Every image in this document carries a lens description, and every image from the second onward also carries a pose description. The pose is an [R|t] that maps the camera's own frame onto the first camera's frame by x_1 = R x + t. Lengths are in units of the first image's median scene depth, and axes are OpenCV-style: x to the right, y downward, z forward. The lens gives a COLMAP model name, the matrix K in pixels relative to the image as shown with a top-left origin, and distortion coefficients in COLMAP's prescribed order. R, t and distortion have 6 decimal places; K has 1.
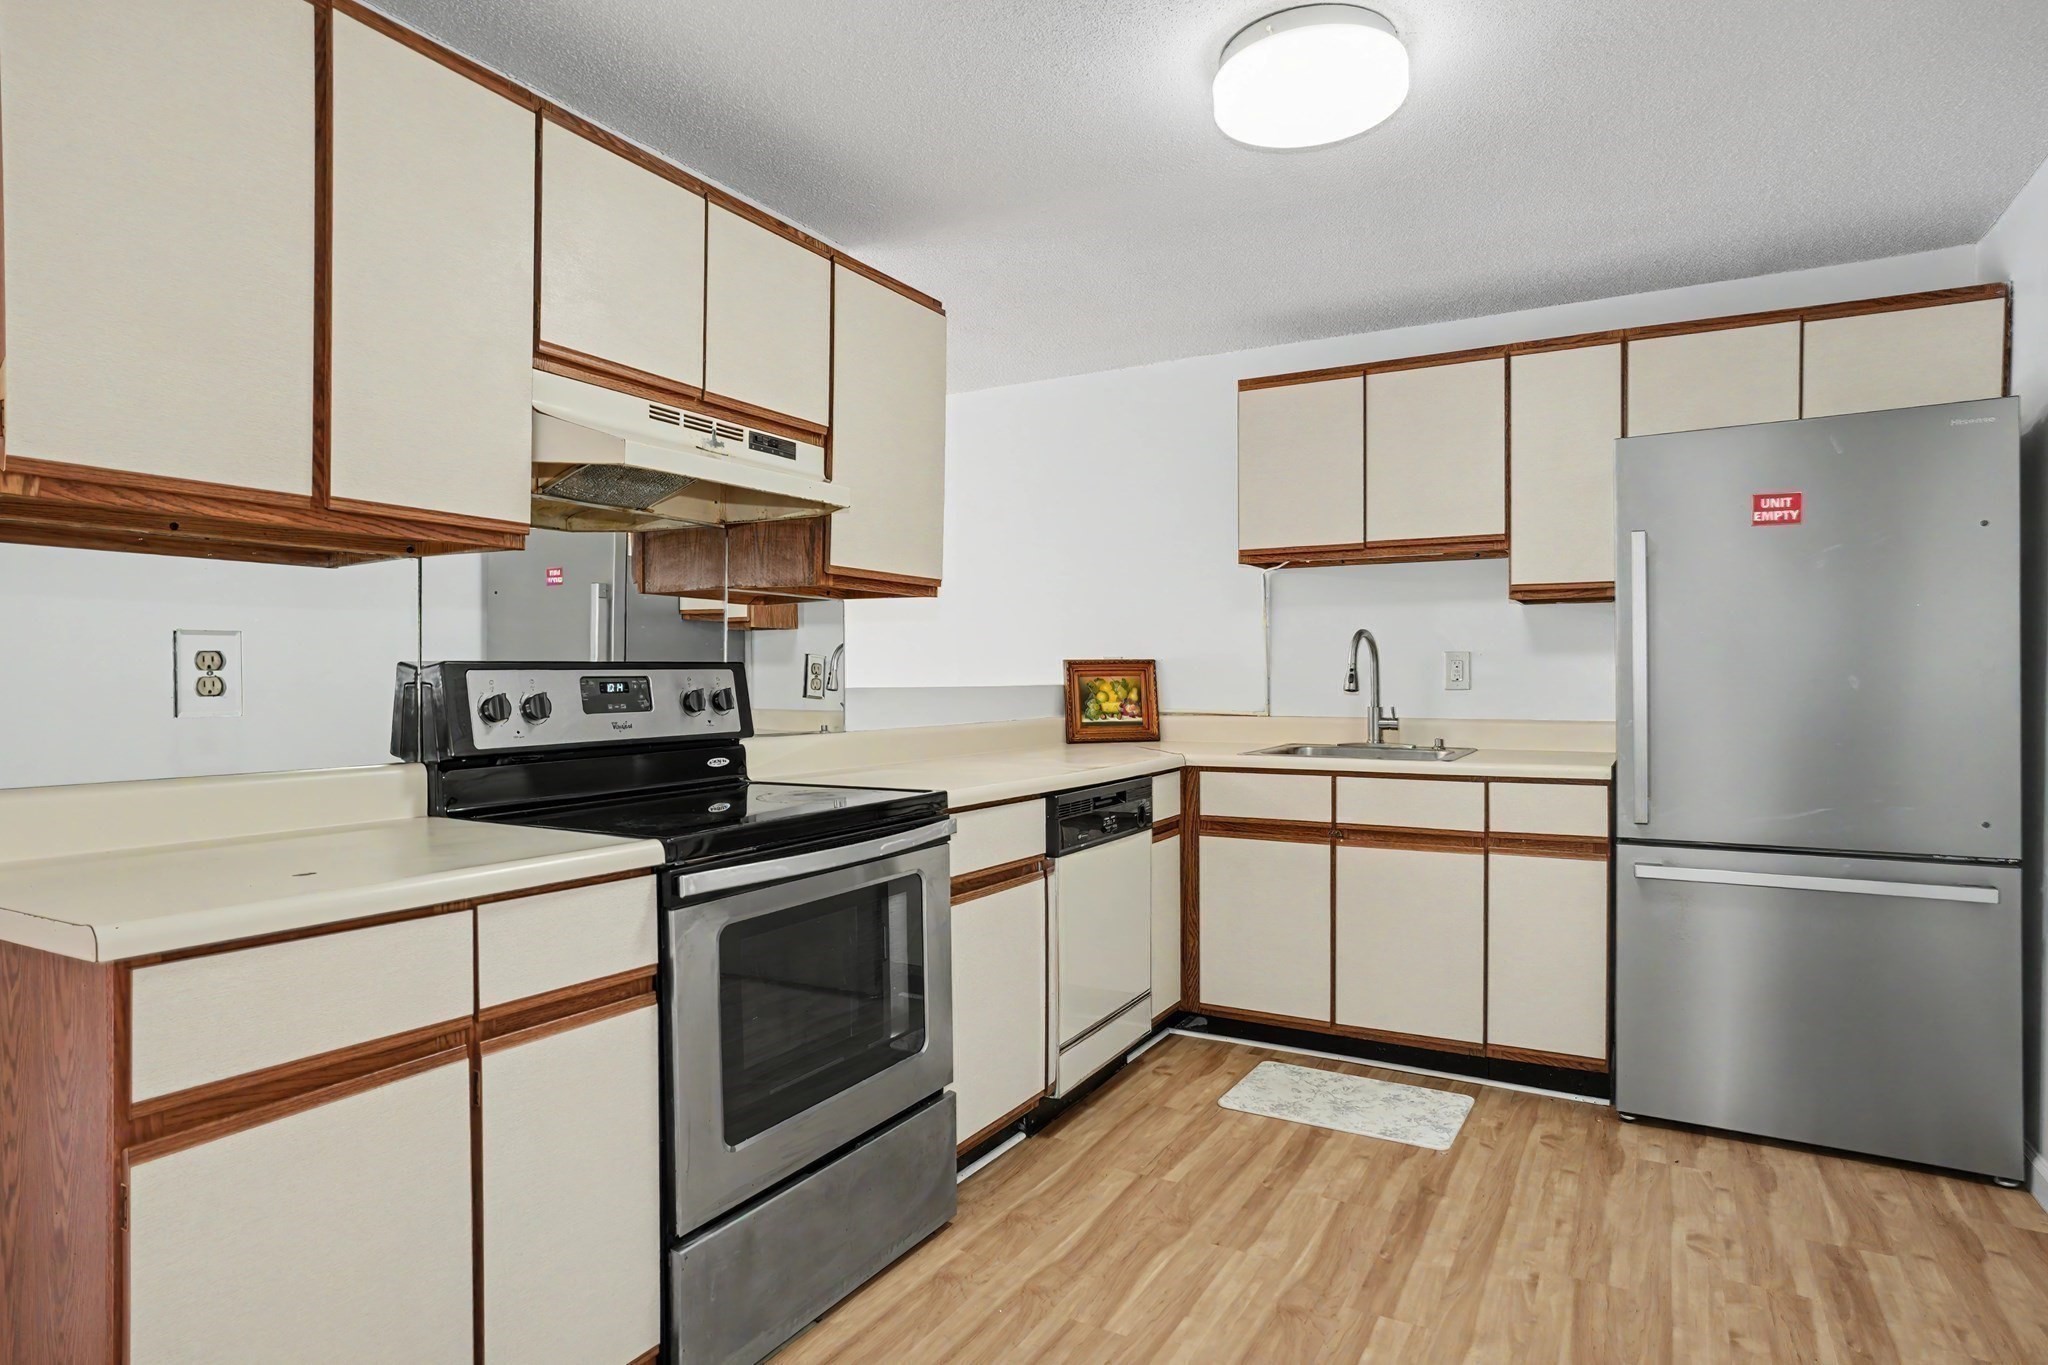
lens RADIAL K [[1125.4, 0, 1025.9], [0, 1125.4, 676.9], [0, 0, 1]] dist [-0.051571, 0.036553]
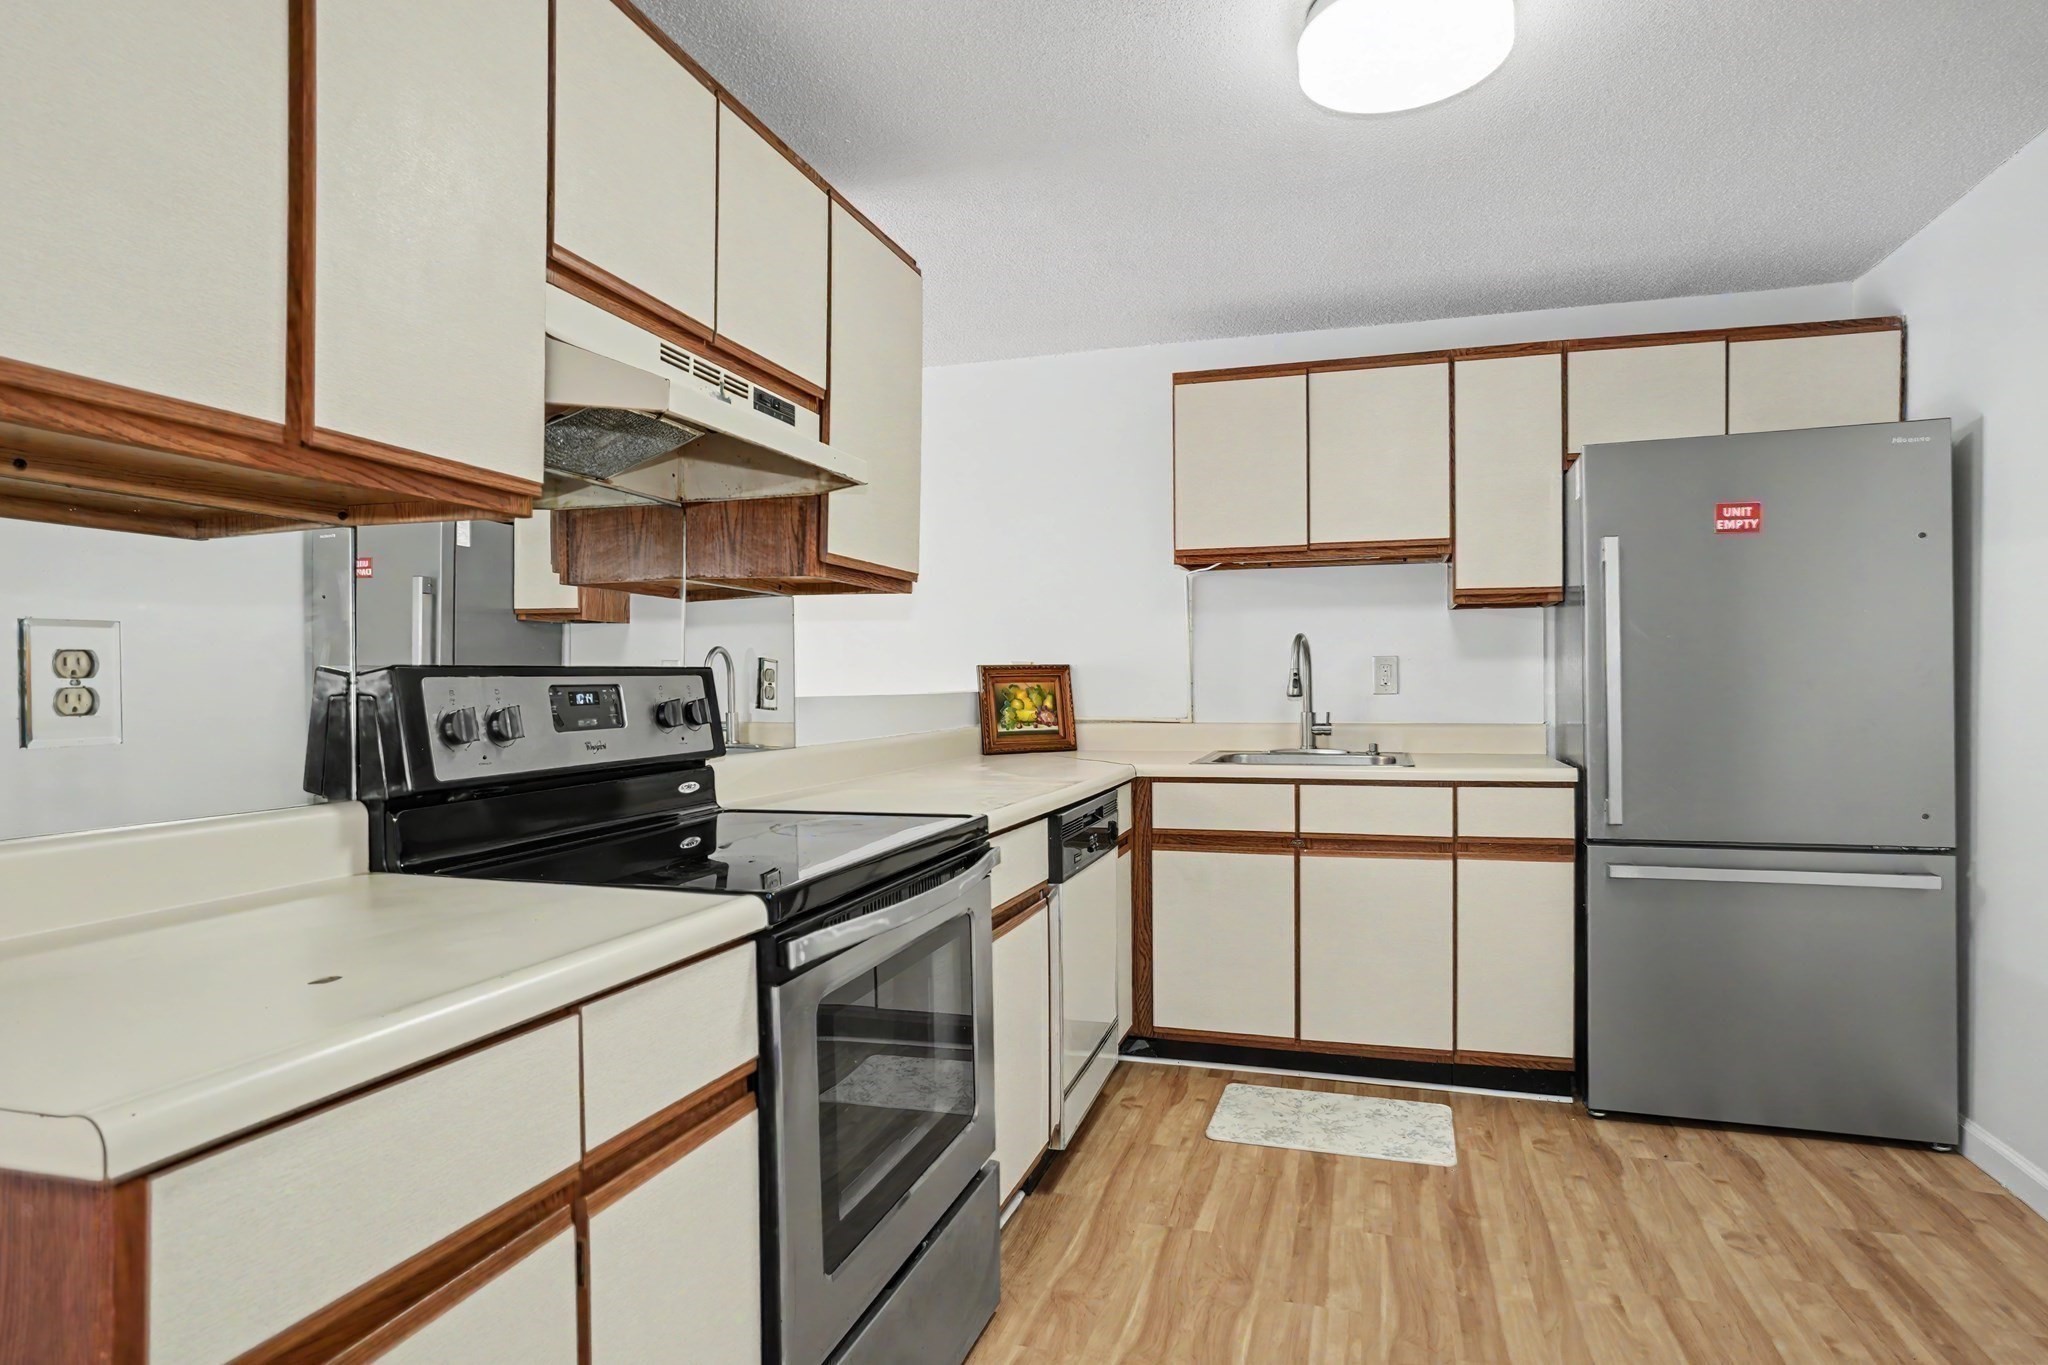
lens RADIAL K [[1118.0, 0, 1024.0], [0, 1118.0, 682.5], [0, 0, 1]] dist [-0.057562, 0.037255]
pose [[0.977822, -0.004855, 0.209379, -0.187310], [0.005116, 0.999987, -0.000704, 0.000123], [-0.209373, 0.001760, 0.977834, 0.130326]]
